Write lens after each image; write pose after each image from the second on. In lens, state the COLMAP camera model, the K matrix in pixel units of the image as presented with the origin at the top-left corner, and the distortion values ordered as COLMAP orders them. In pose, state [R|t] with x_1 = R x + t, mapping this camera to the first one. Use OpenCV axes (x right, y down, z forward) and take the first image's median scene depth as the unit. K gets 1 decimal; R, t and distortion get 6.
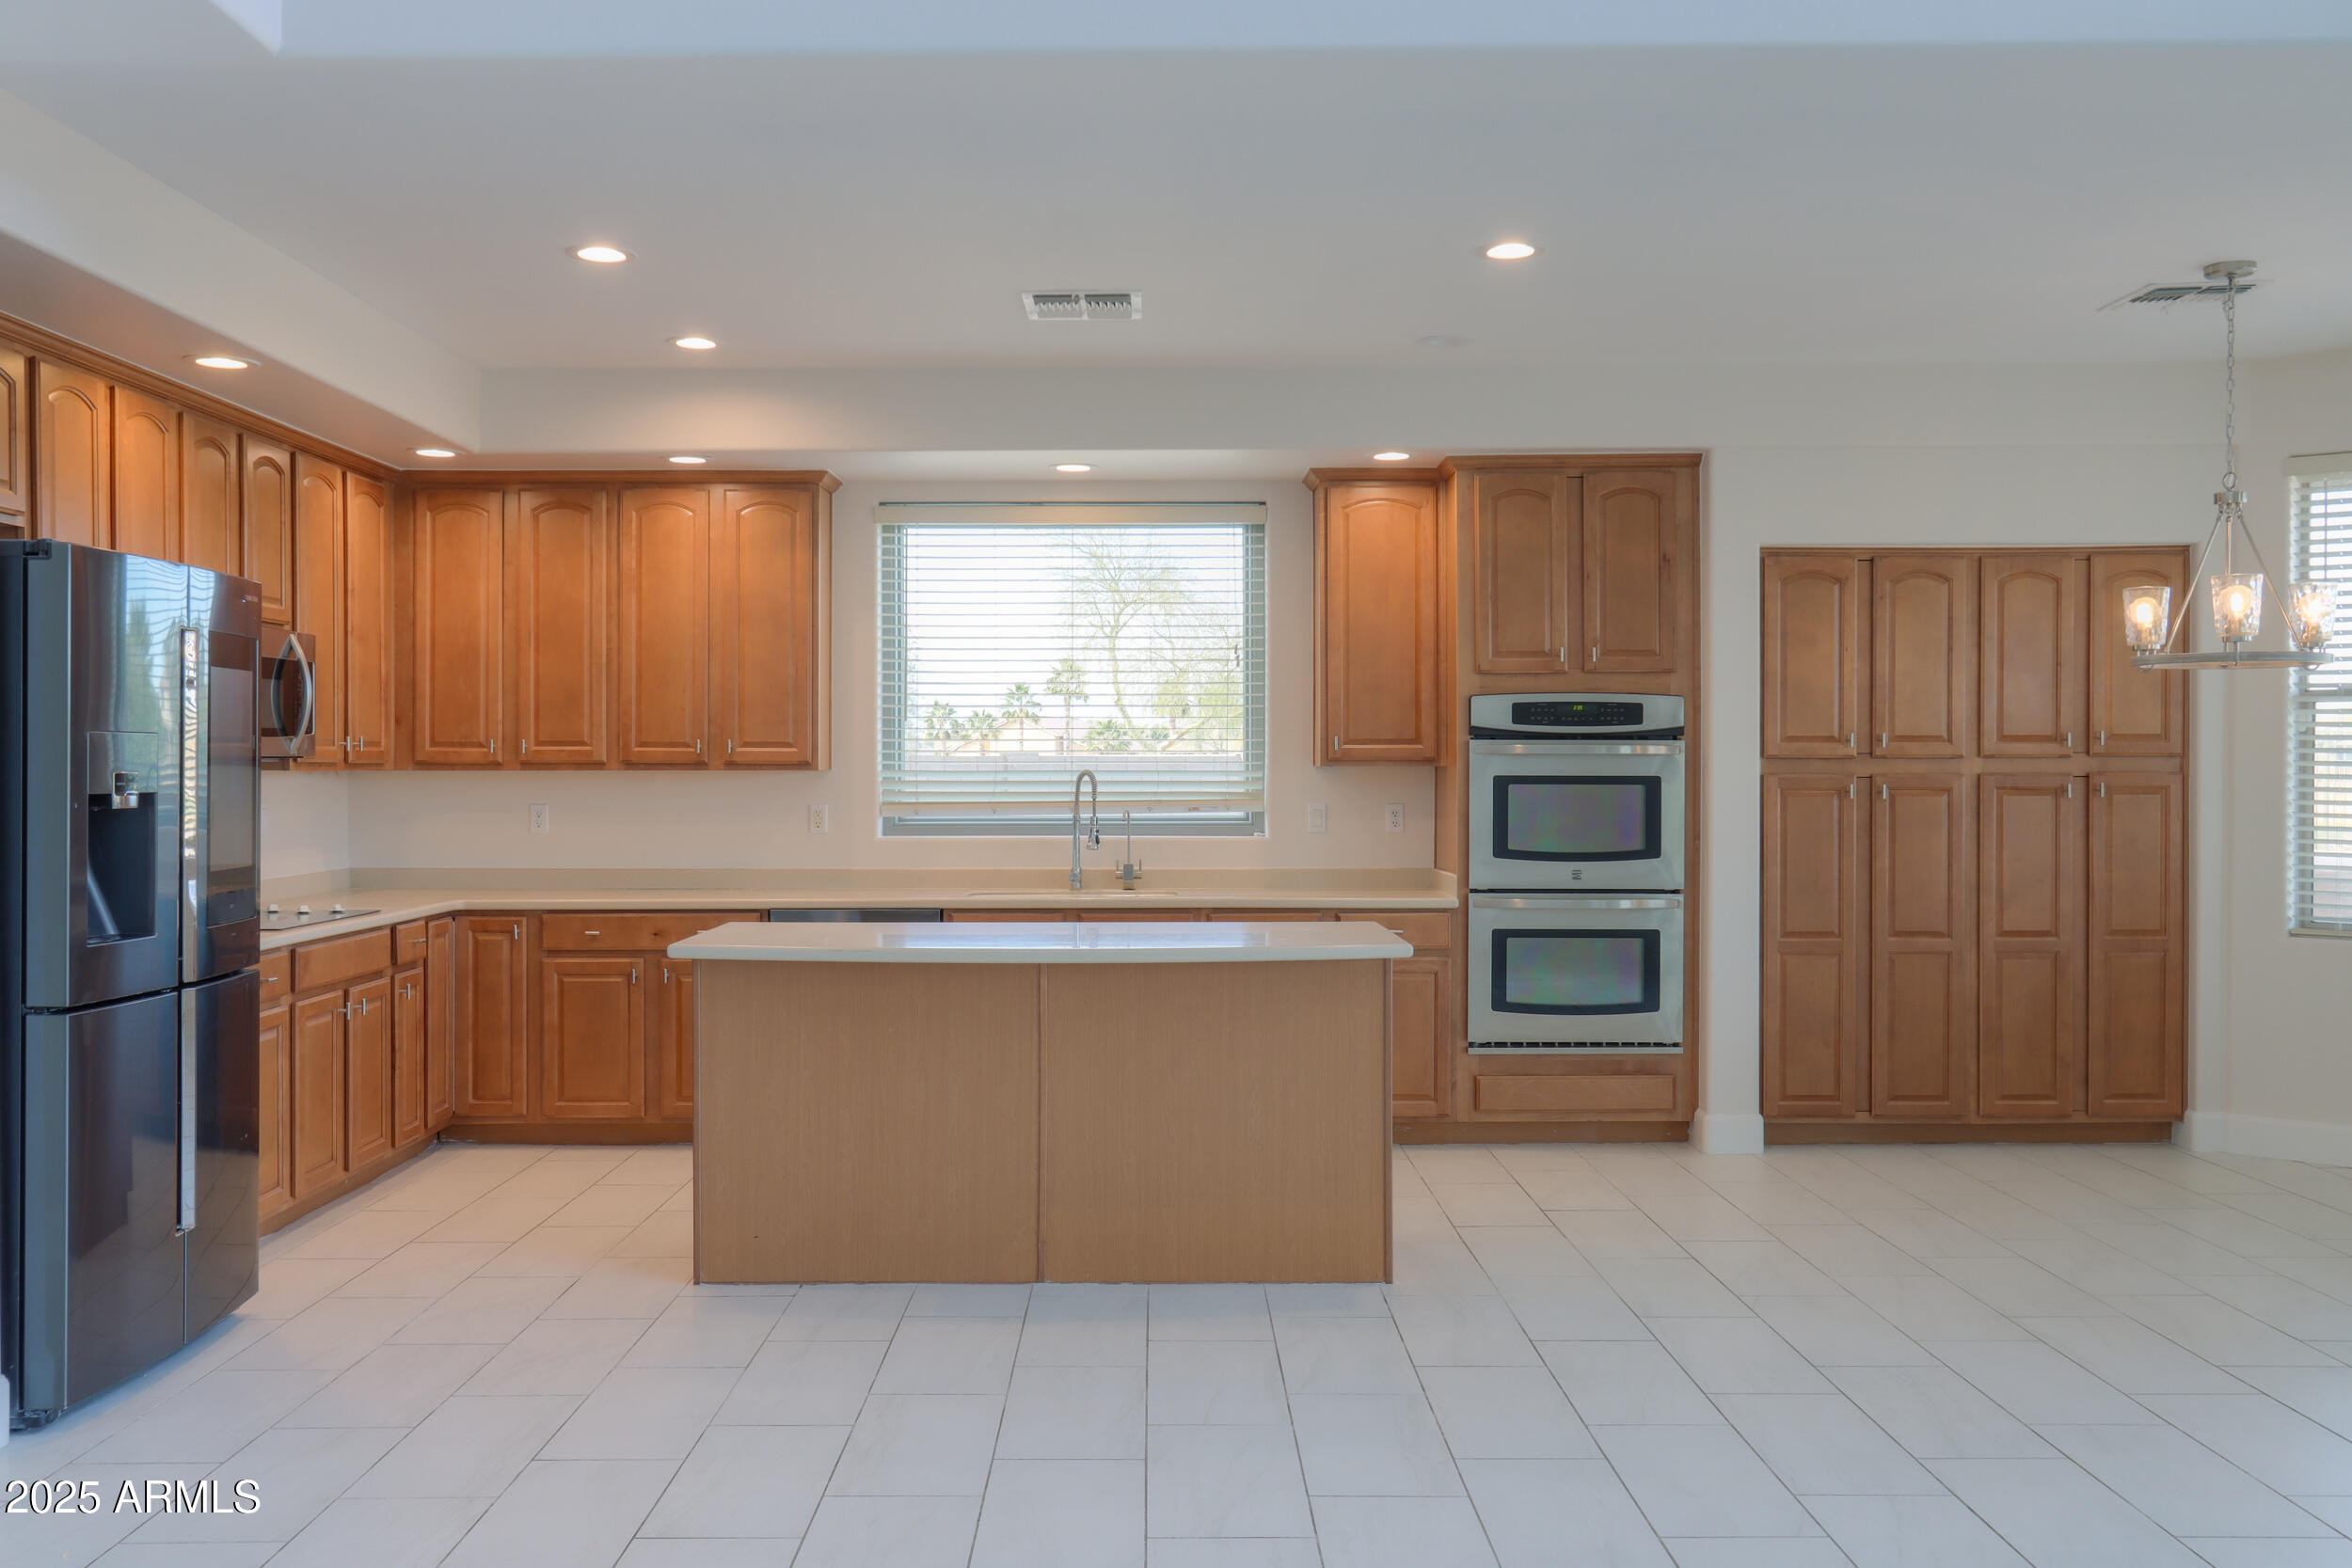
lens RADIAL K [[1992.5, 0, 1176.0], [0, 1992.5, 784.0], [0, 0, 1]] dist [0.002844, -0.005451]
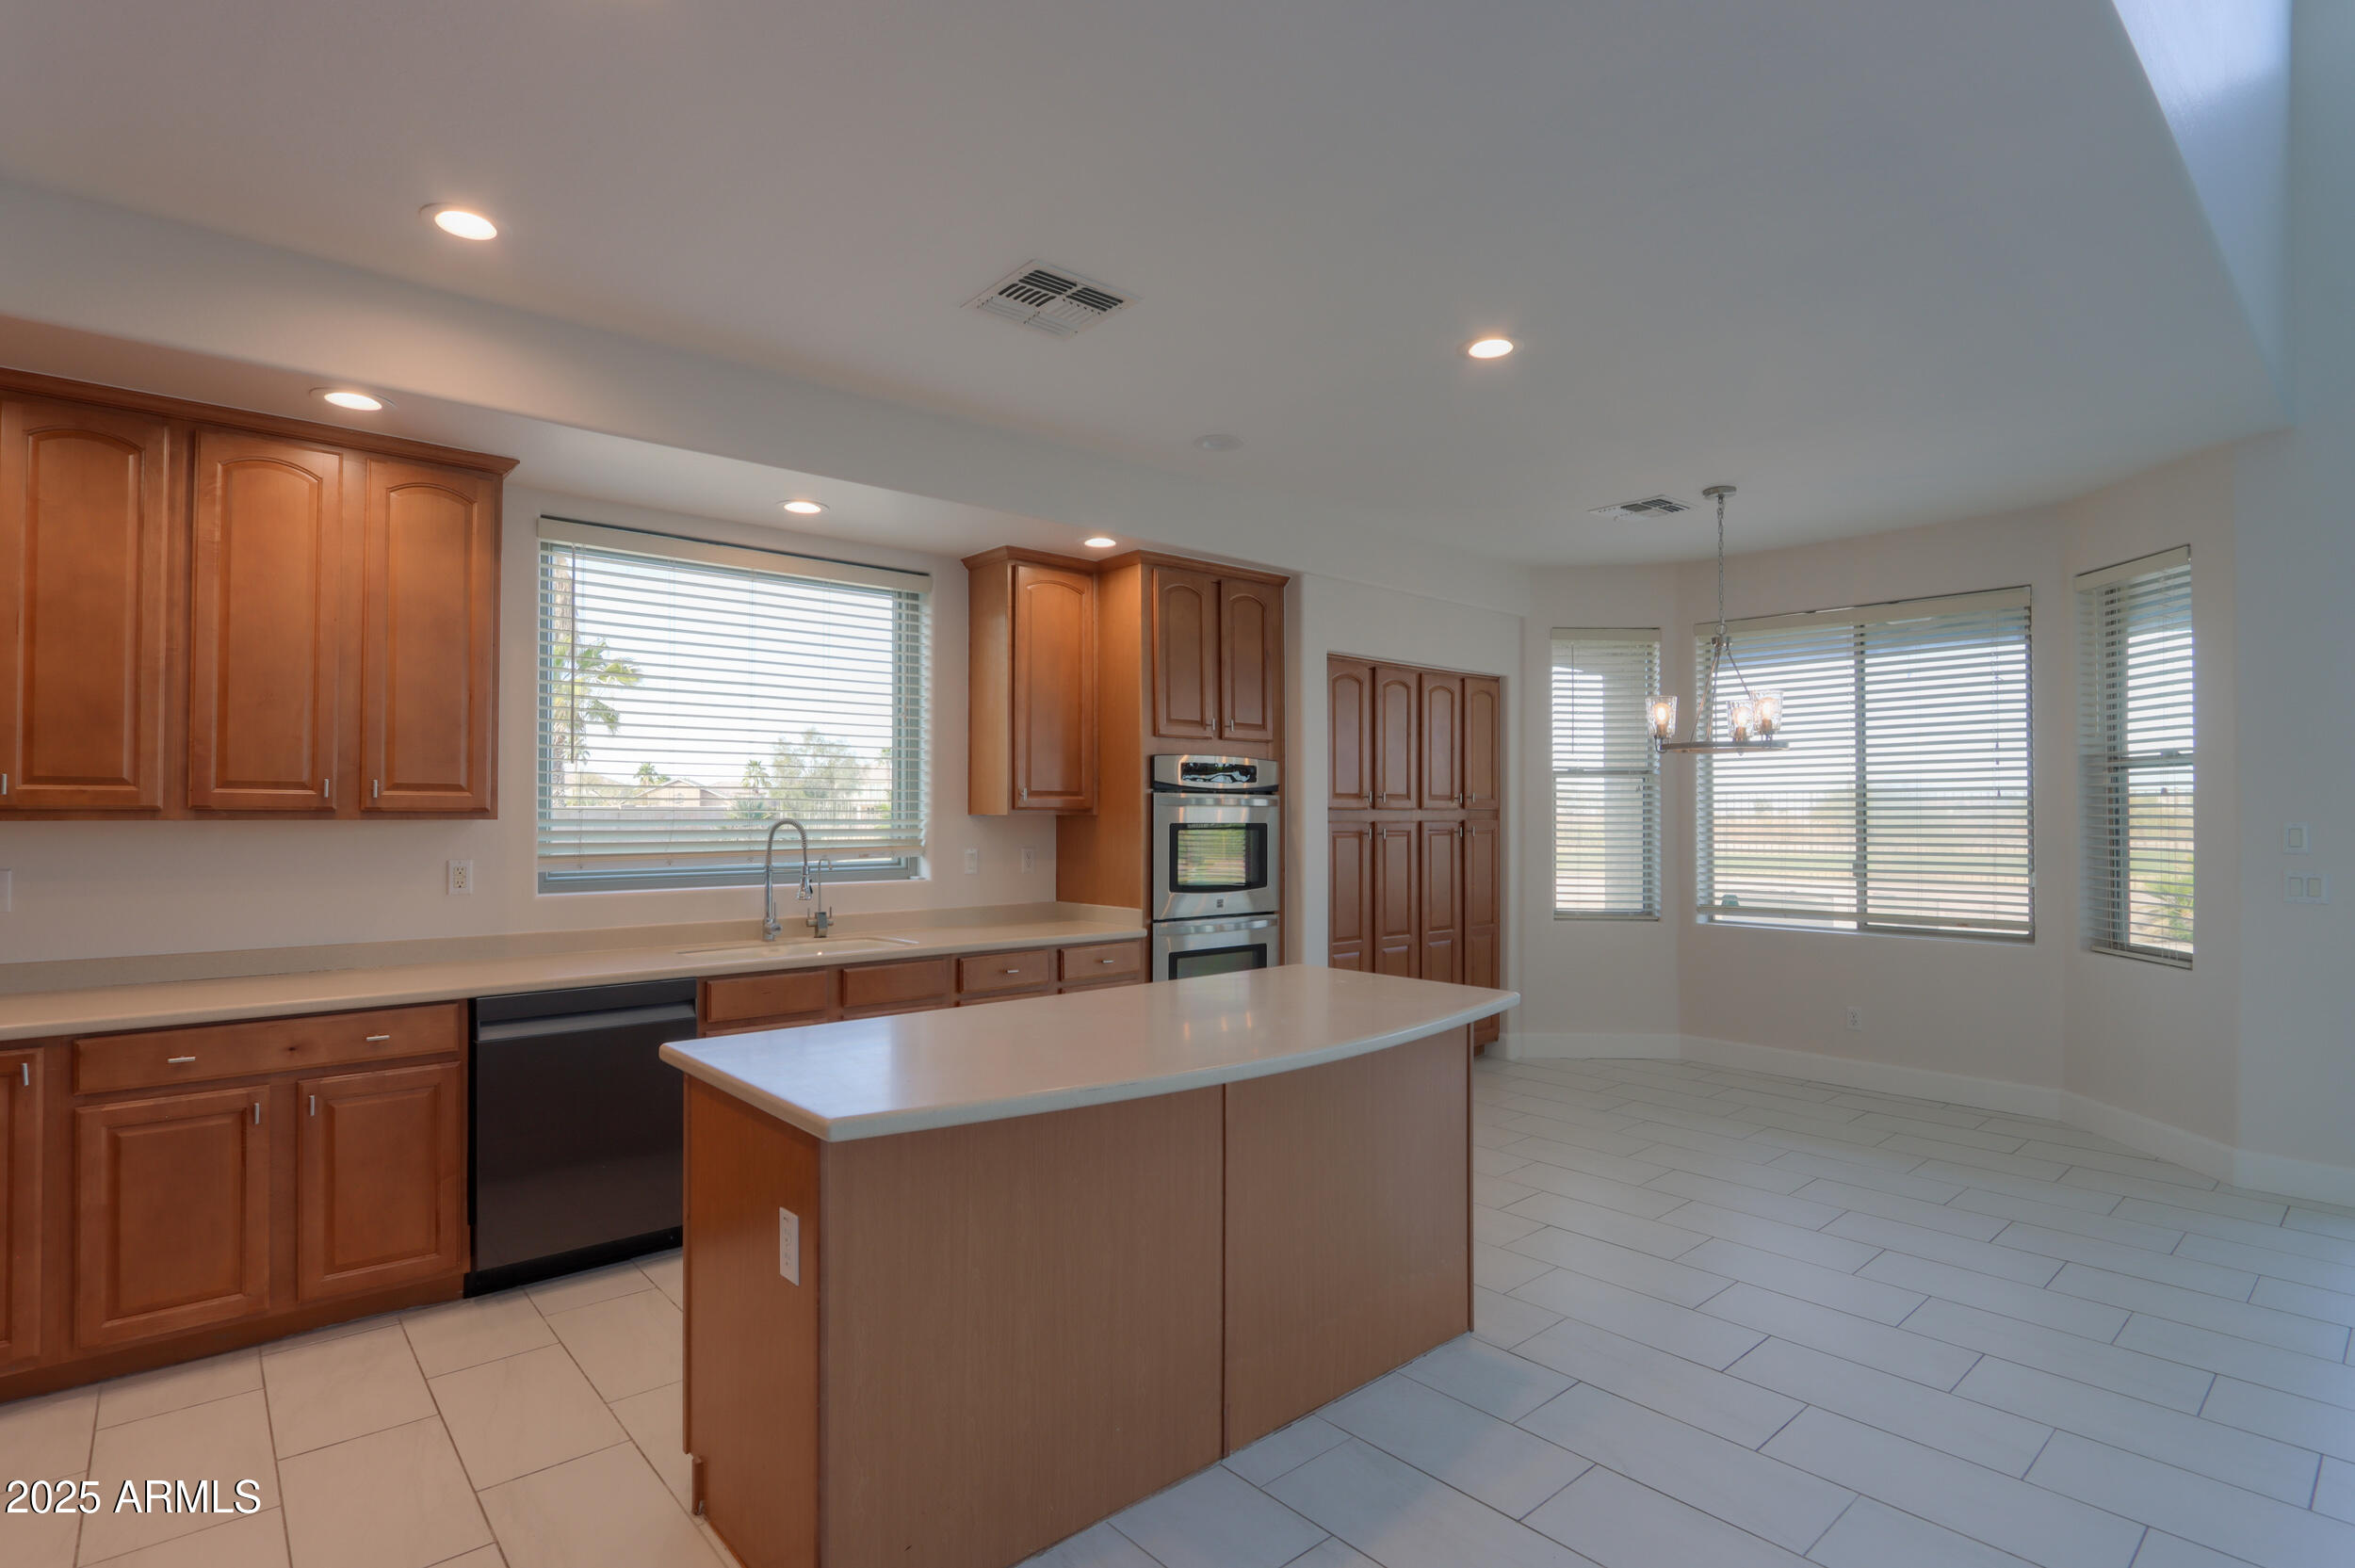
lens RADIAL K [[1138.1, 0, 1142.2], [0, 1138.1, 798.8], [0, 0, 1]] dist [-0.004511, -0.000149]
pose [[0.770550, 0.009751, 0.637304, -0.285429], [0.003886, 0.999793, -0.019996, -0.005213], [-0.637367, 0.017885, 0.770353, 0.486478]]
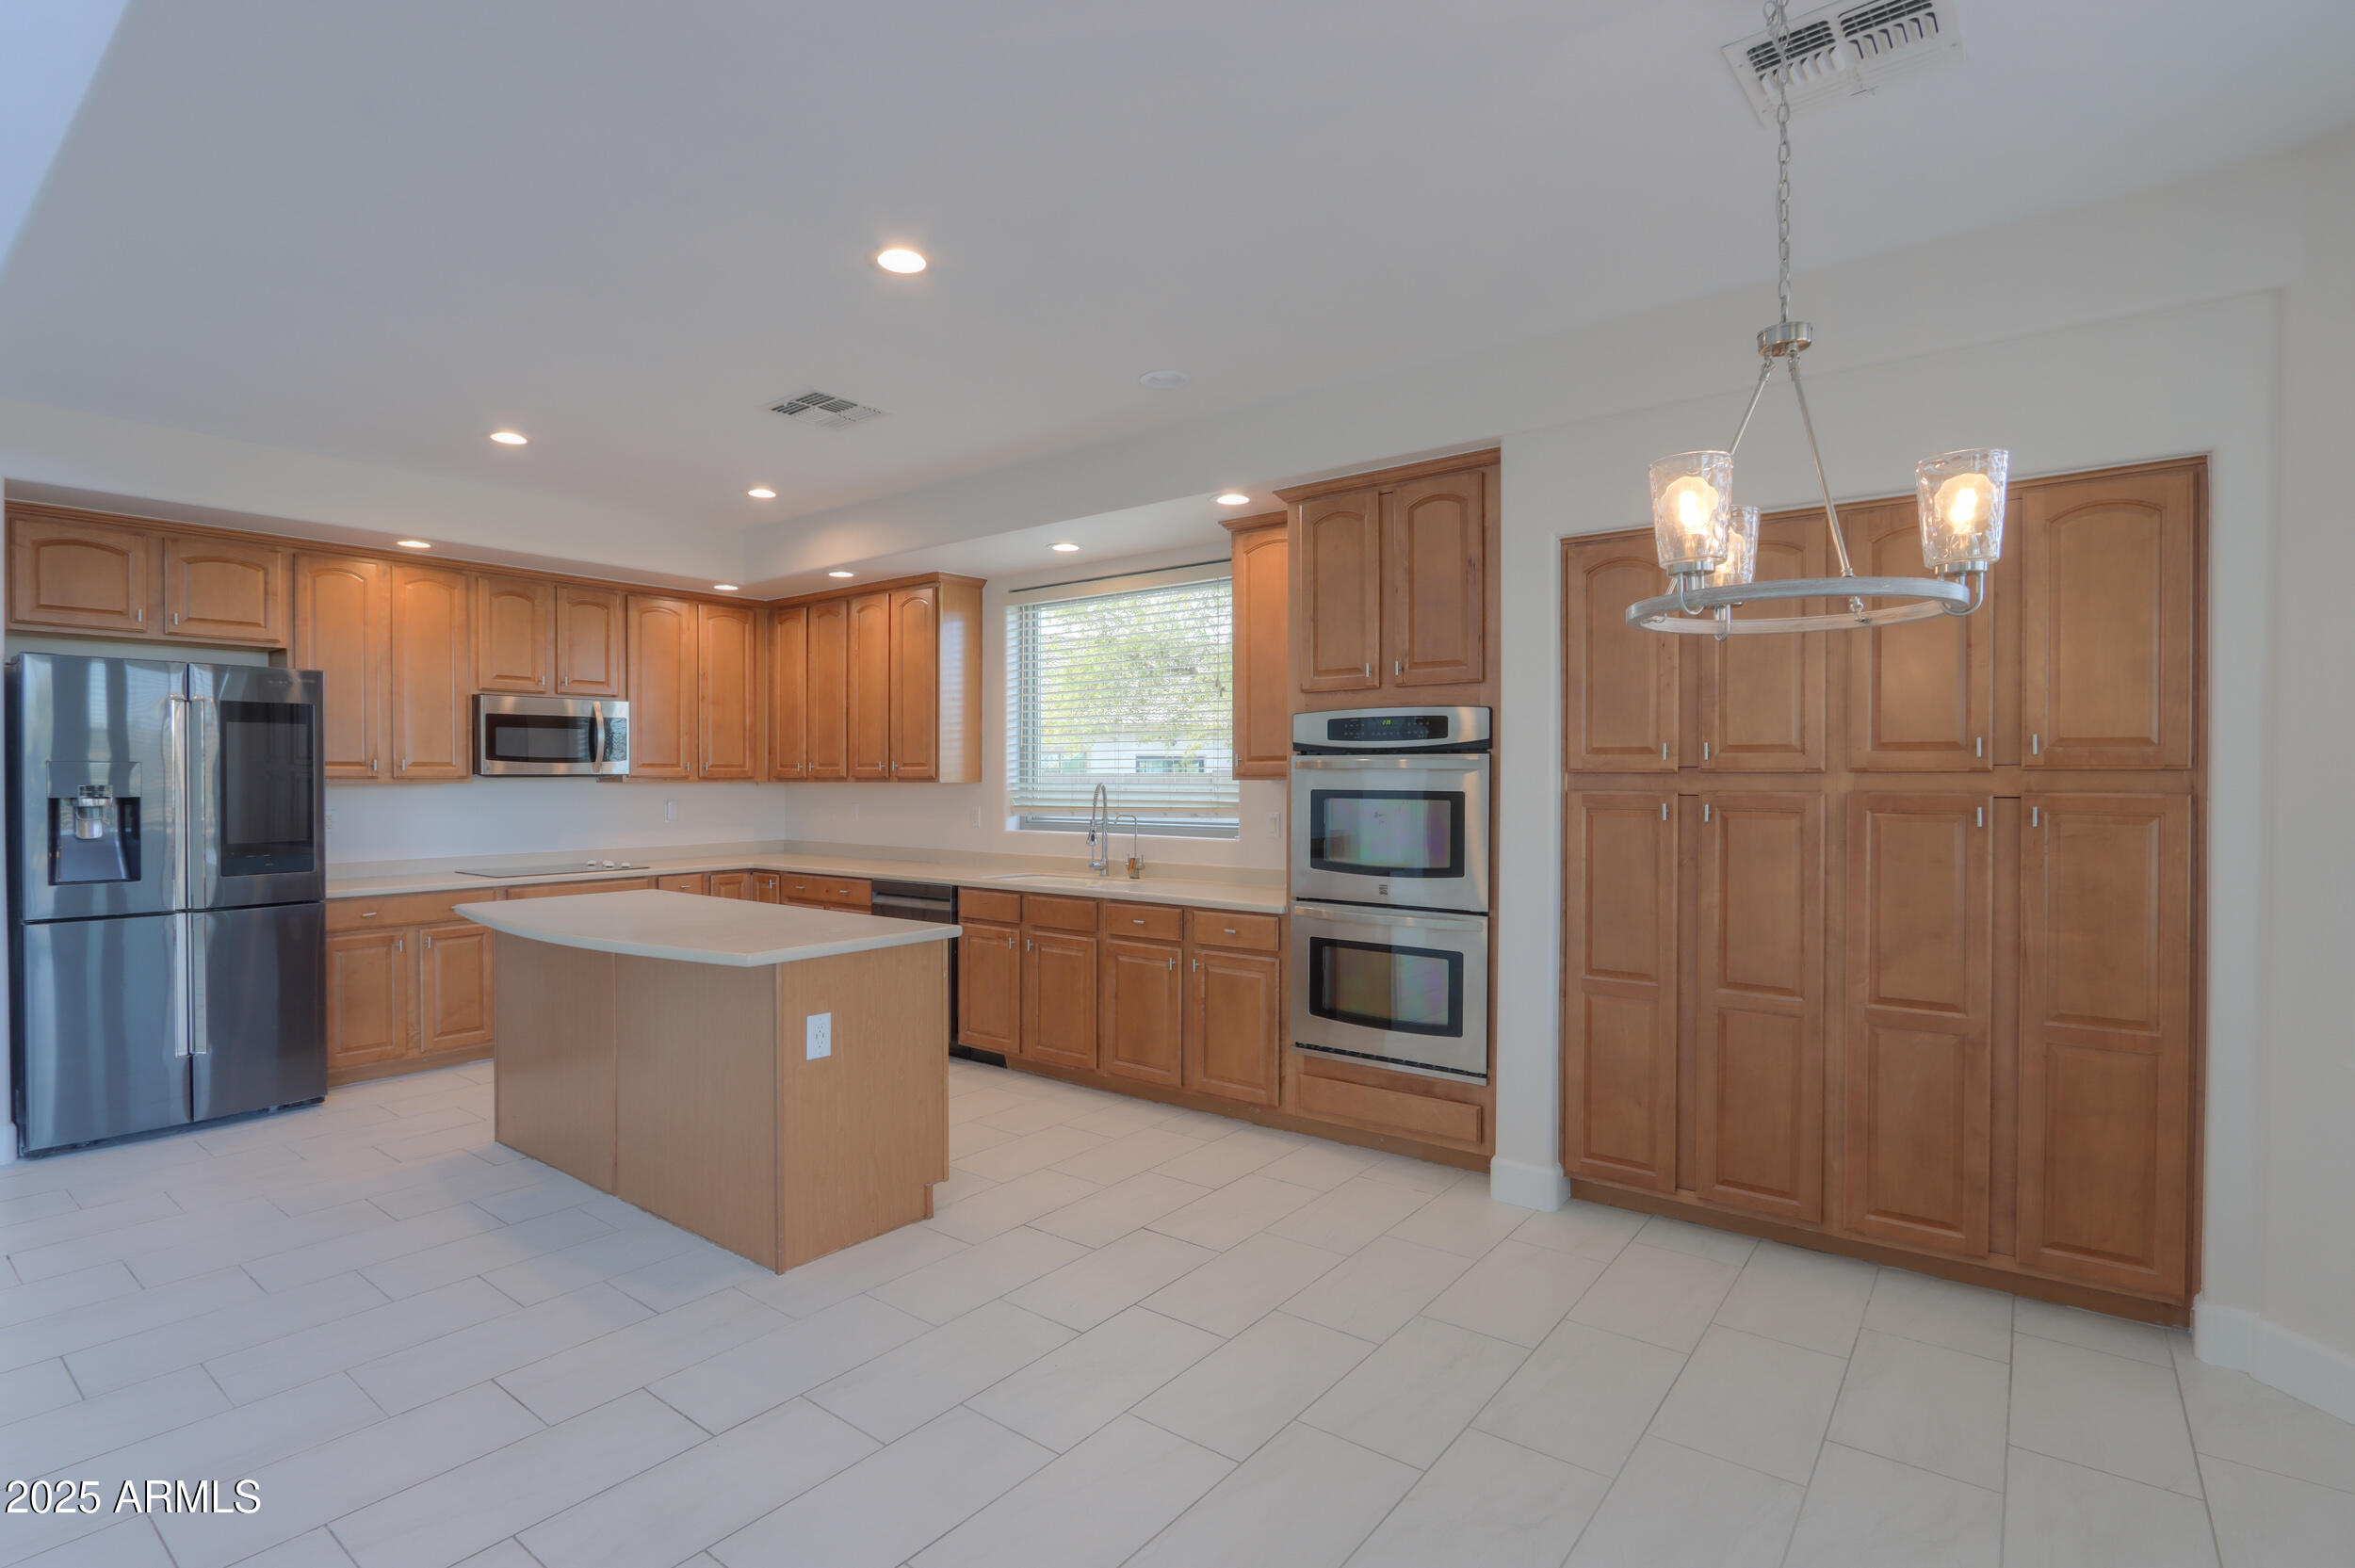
lens RADIAL K [[1128.5, 0, 1164.0], [0, 1128.5, 785.6], [0, 0, 1]] dist [-0.015440, -0.000085]
pose [[0.782575, 0.005509, -0.622531, 0.466734], [-0.006600, 0.999978, 0.000552, -0.006154], [0.622521, 0.003677, 0.782595, 0.487949]]
